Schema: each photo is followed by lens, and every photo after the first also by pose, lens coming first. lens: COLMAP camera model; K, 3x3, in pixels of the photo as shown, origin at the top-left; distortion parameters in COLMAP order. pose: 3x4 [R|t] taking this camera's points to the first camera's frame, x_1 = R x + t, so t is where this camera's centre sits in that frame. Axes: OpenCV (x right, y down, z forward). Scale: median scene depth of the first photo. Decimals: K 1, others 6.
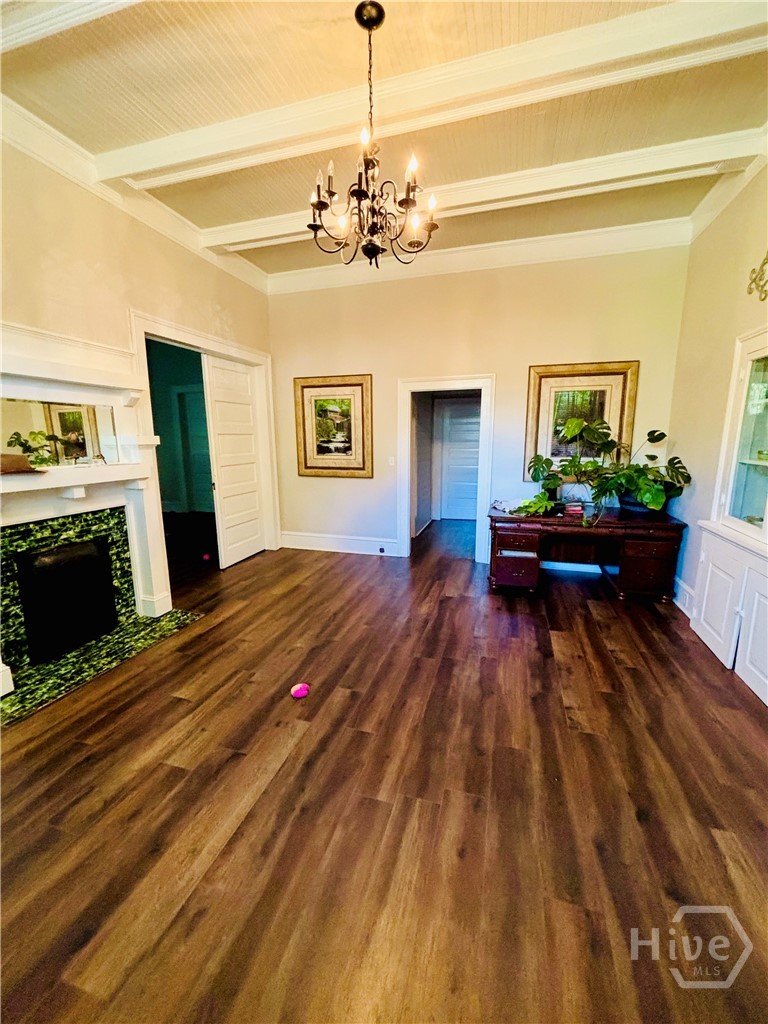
lens RADIAL K [[410.9, 0, 386.9], [0, 410.9, 512.4], [0, 0, 1]] dist [-0.000857, 0.001131]
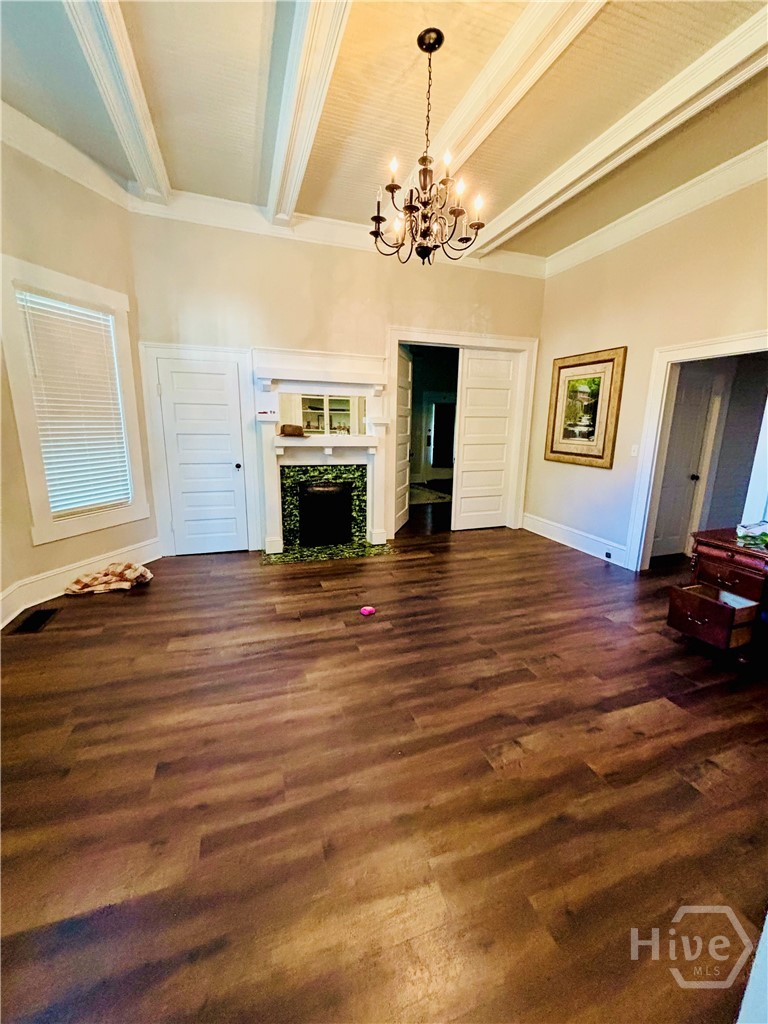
lens RADIAL K [[410.9, 0, 384.0], [0, 410.9, 511.2], [0, 0, 1]] dist [-0.000857, 0.001131]
pose [[0.582117, 0.186429, -0.791444, 0.572745], [-0.160367, 0.980565, 0.113026, -0.026828], [0.797134, 0.061127, 0.600701, 0.166365]]
